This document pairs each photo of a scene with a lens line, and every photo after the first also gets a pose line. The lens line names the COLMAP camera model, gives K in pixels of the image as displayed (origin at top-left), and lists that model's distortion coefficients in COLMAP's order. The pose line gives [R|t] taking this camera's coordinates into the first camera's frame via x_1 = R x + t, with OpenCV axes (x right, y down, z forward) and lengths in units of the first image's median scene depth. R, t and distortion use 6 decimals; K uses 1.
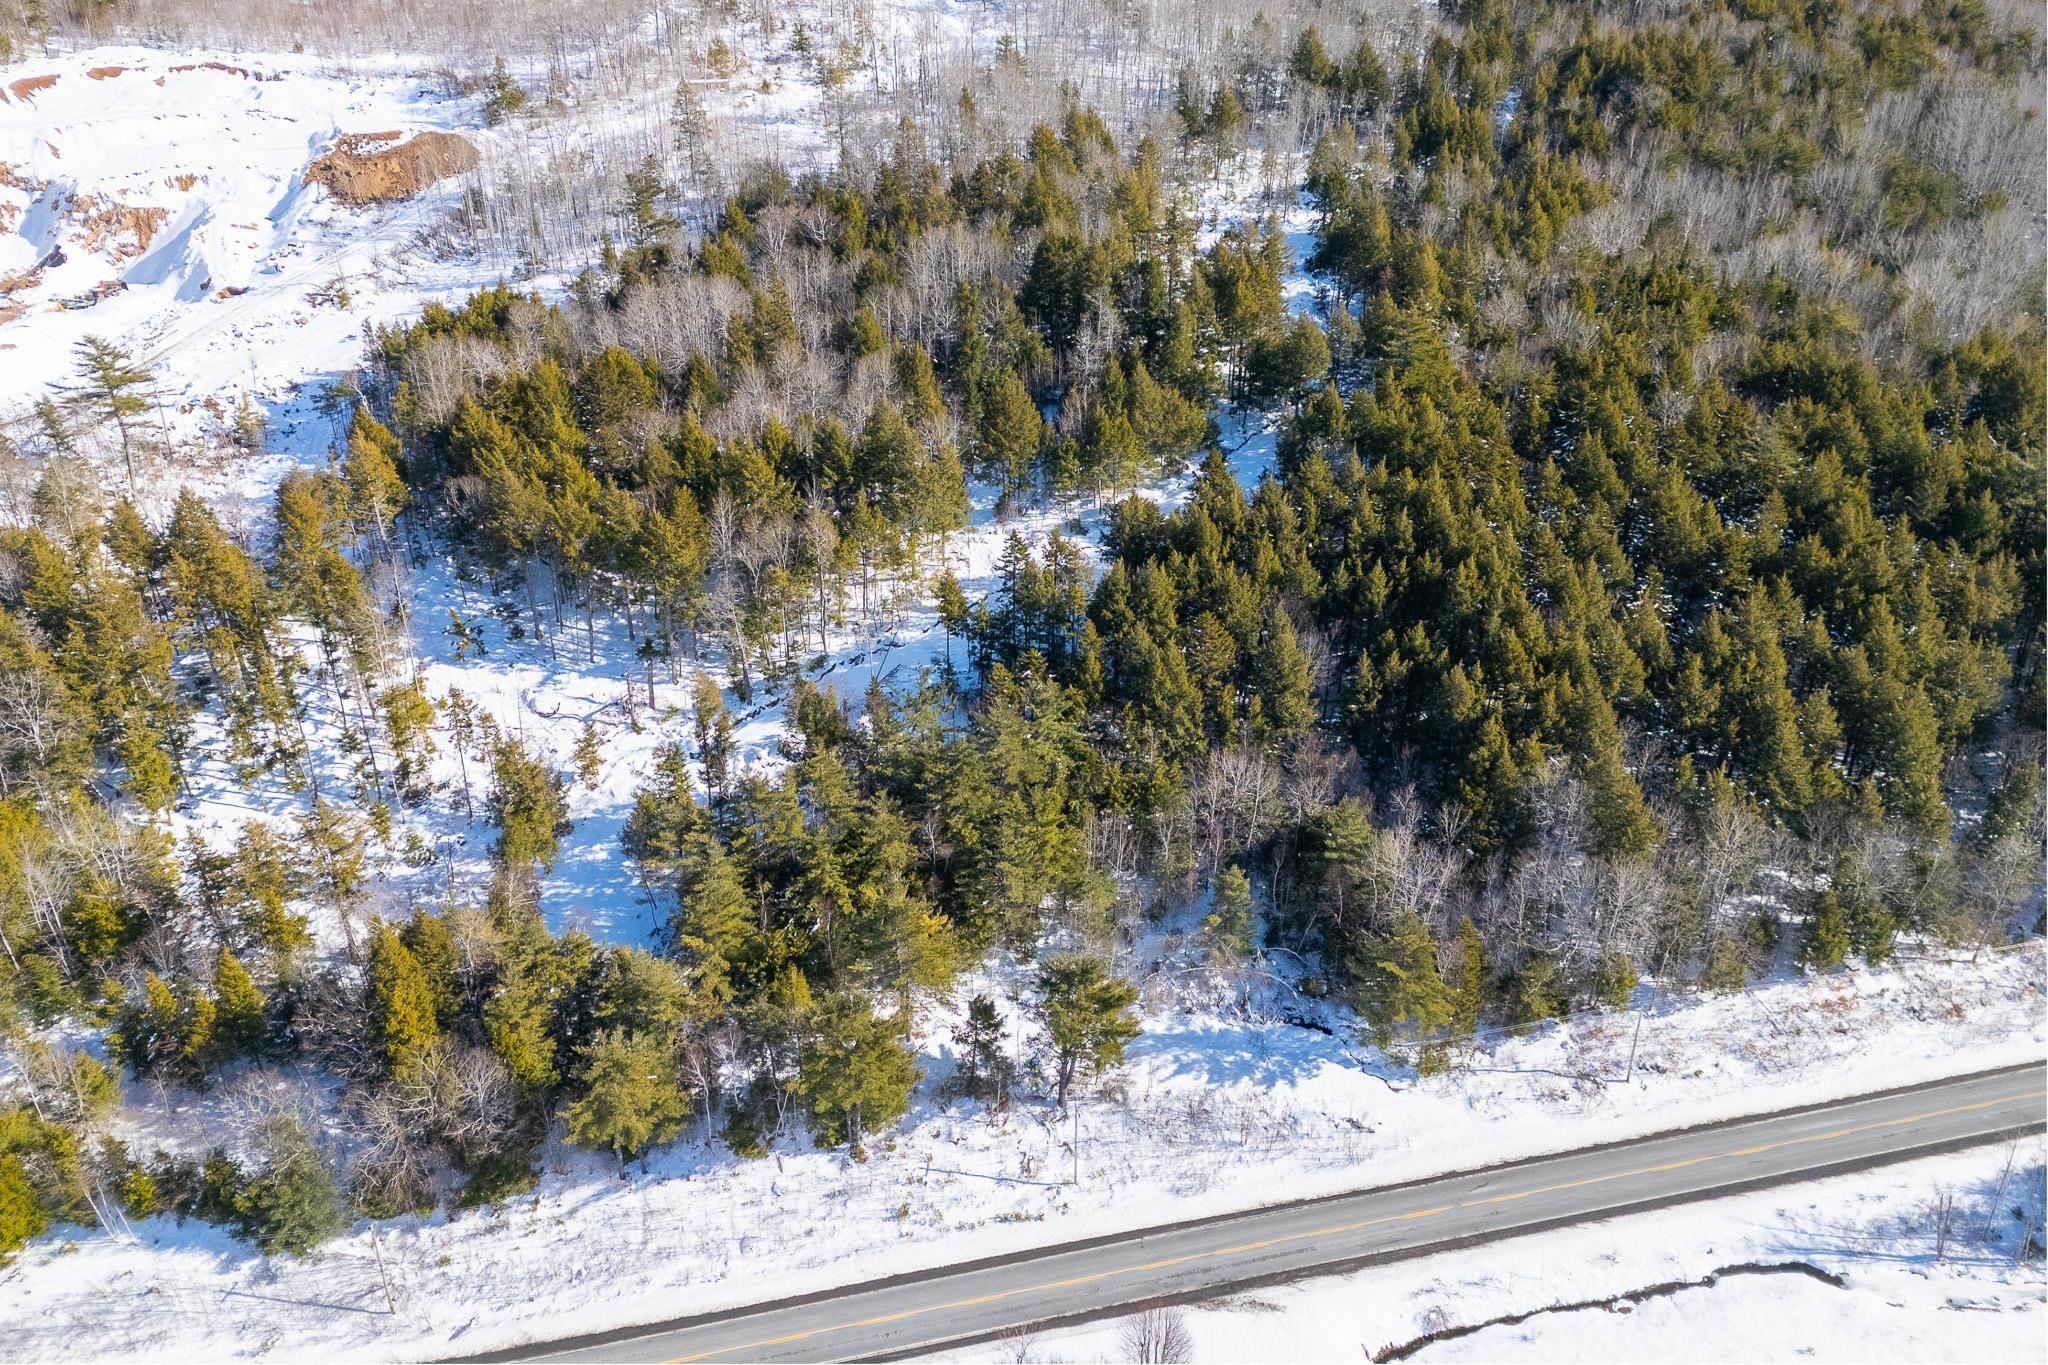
lens RADIAL K [[1509.1, 0, 1019.3], [0, 1509.1, 589.2], [0, 0, 1]] dist [0.086242, -0.086578]
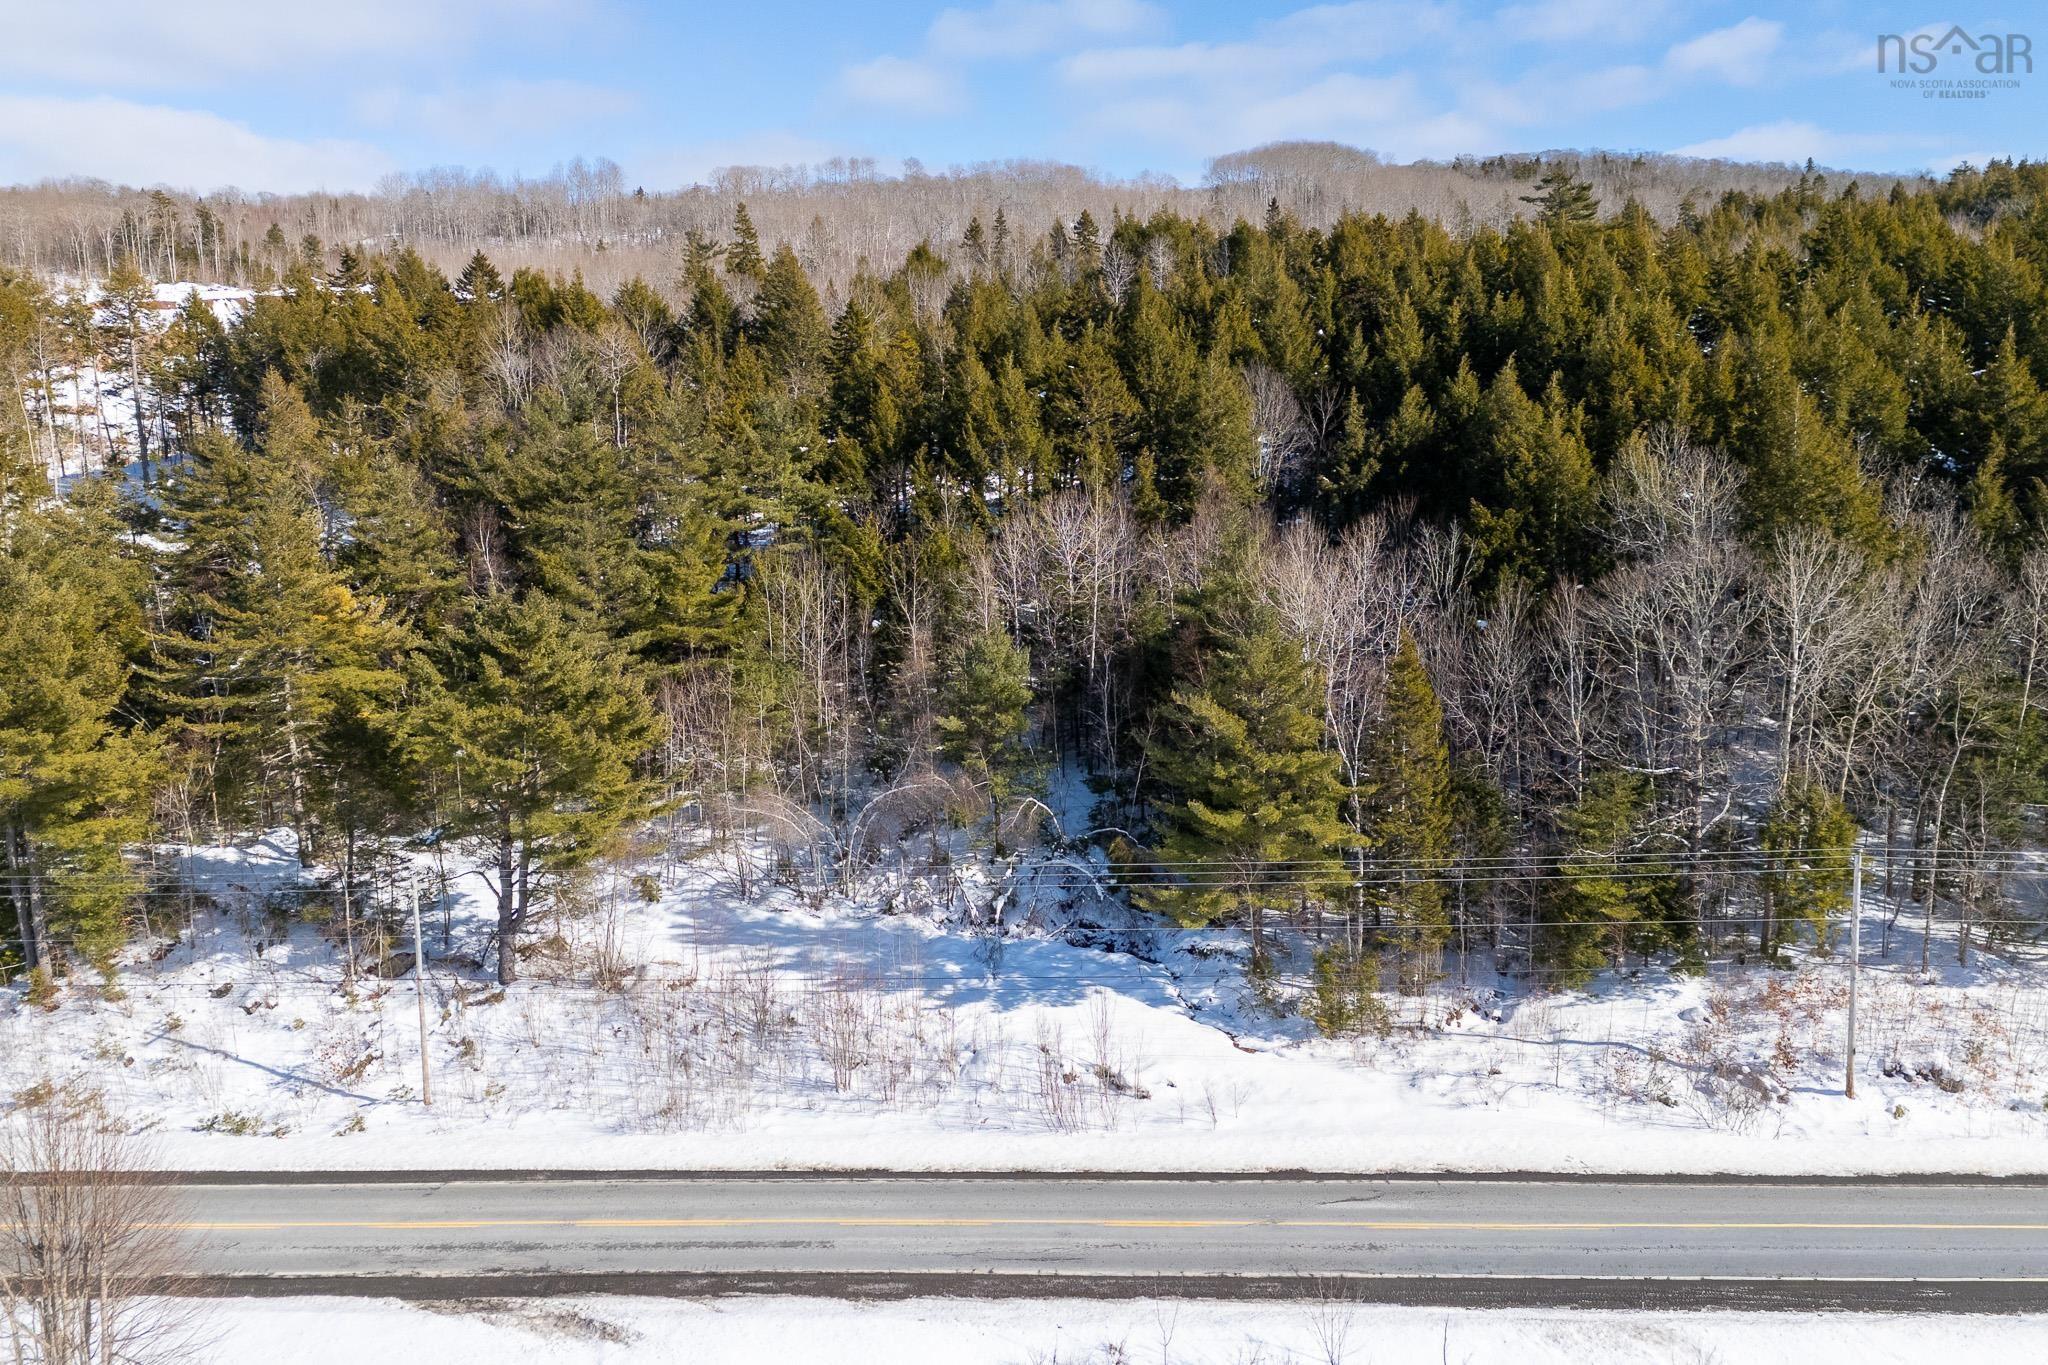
lens RADIAL K [[1509.1, 0, 1019.3], [0, 1509.1, 589.2], [0, 0, 1]] dist [0.086242, -0.086578]
pose [[0.966309, 0.018809, -0.256697, 0.220516], [-0.104088, 0.940691, -0.322902, 0.265369], [0.235399, 0.338742, 0.910956, 0.415957]]
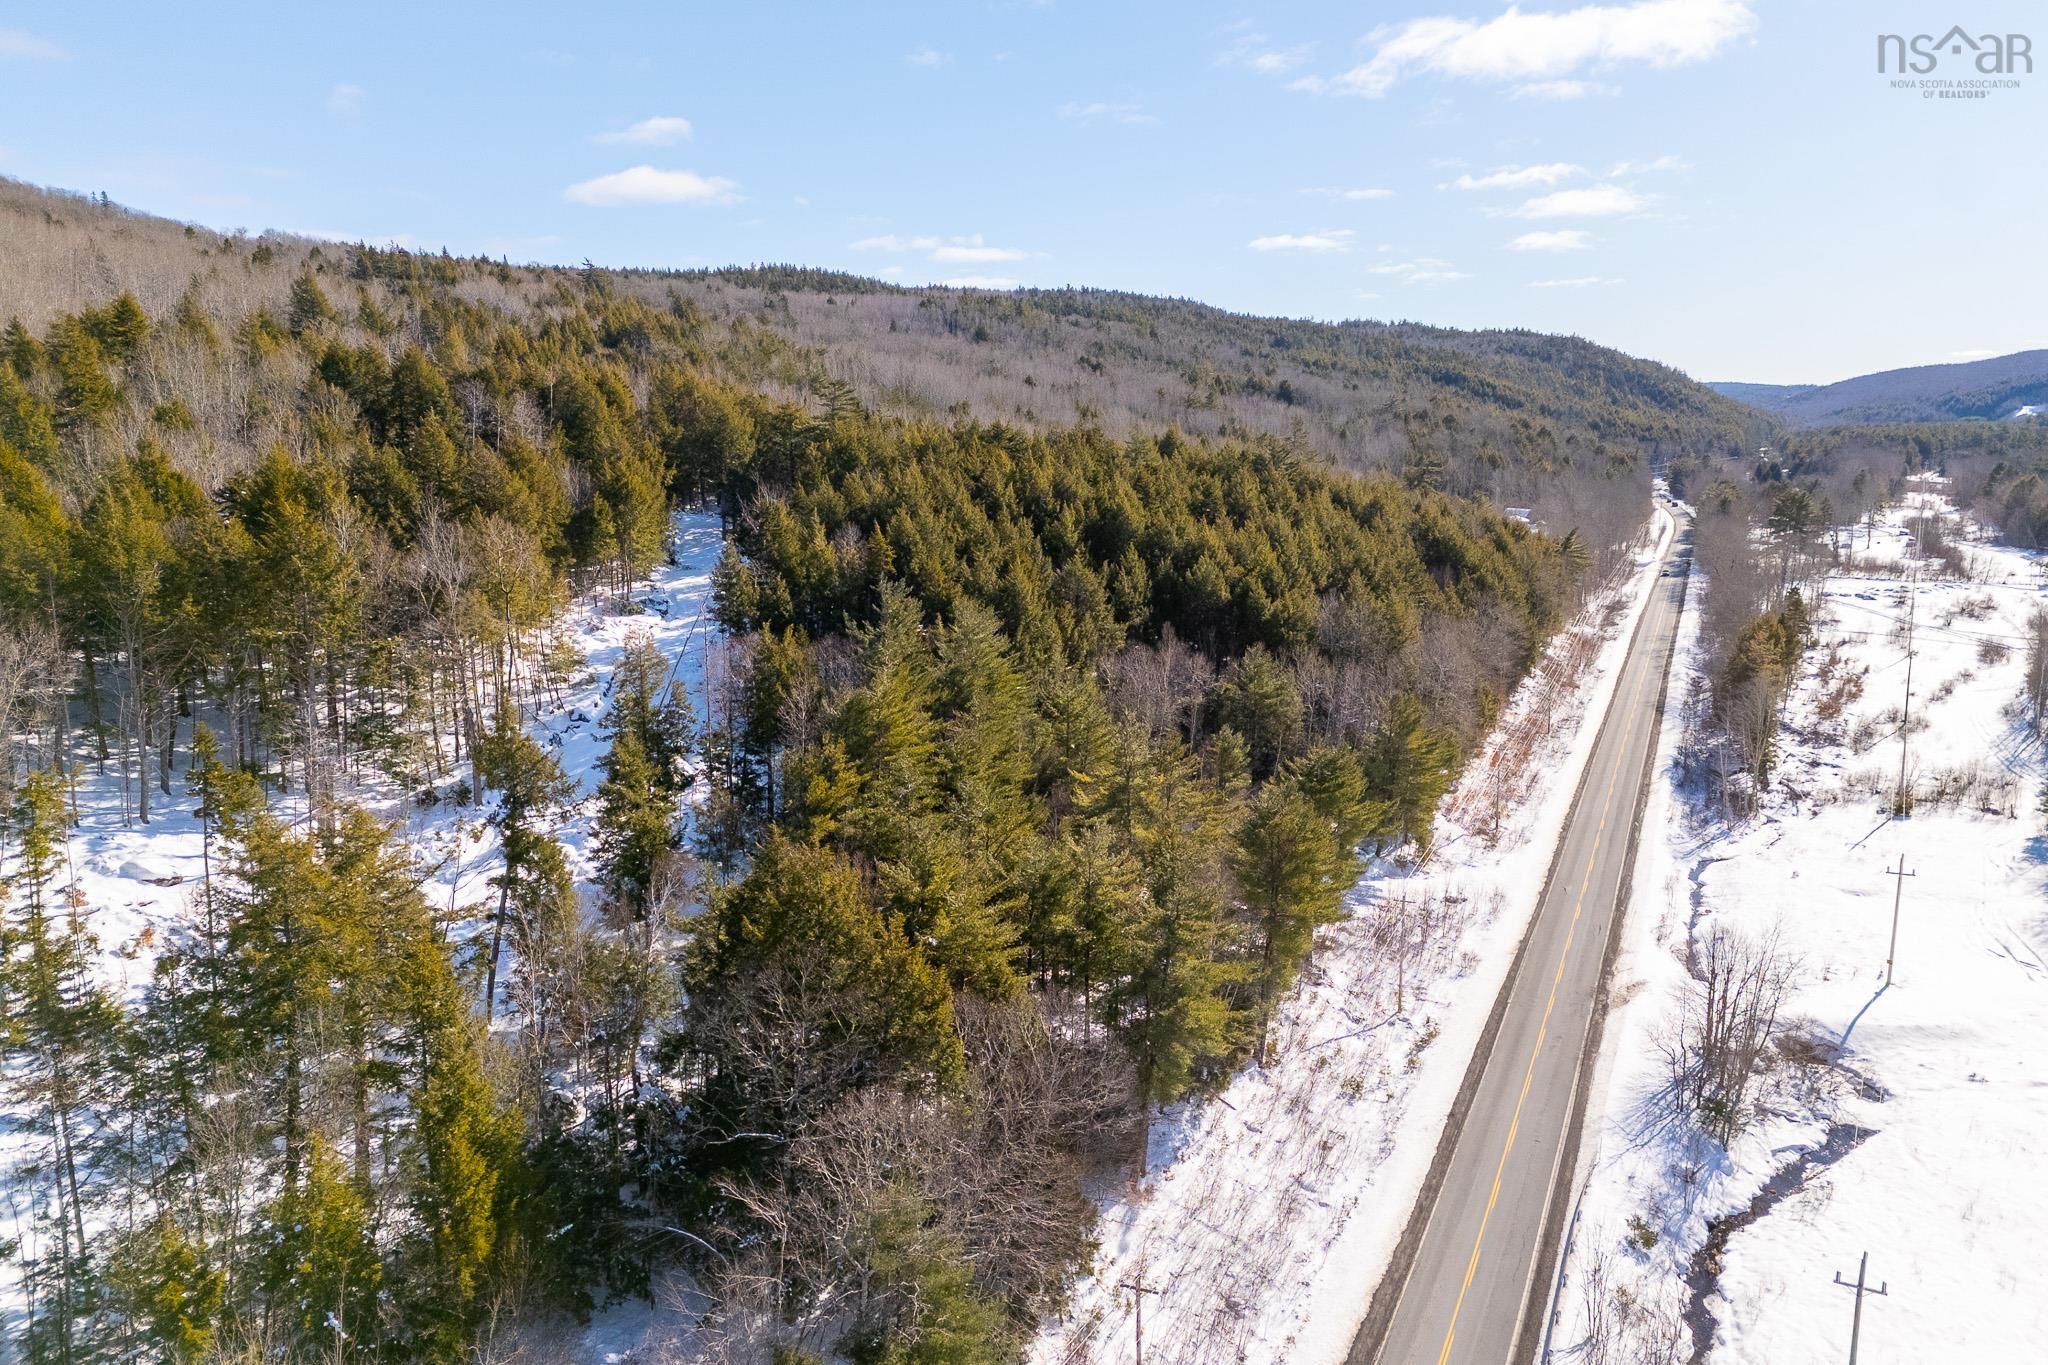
lens RADIAL K [[1505.0, 0, 1024.0], [0, 1505.0, 682.5], [0, 0, 1]] dist [0.073657, -0.059644]
pose [[0.601606, -0.131801, 0.787844, -0.514865], [0.344598, 0.932619, -0.107118, 0.168346], [-0.720640, 0.335932, 0.606488, 0.408976]]
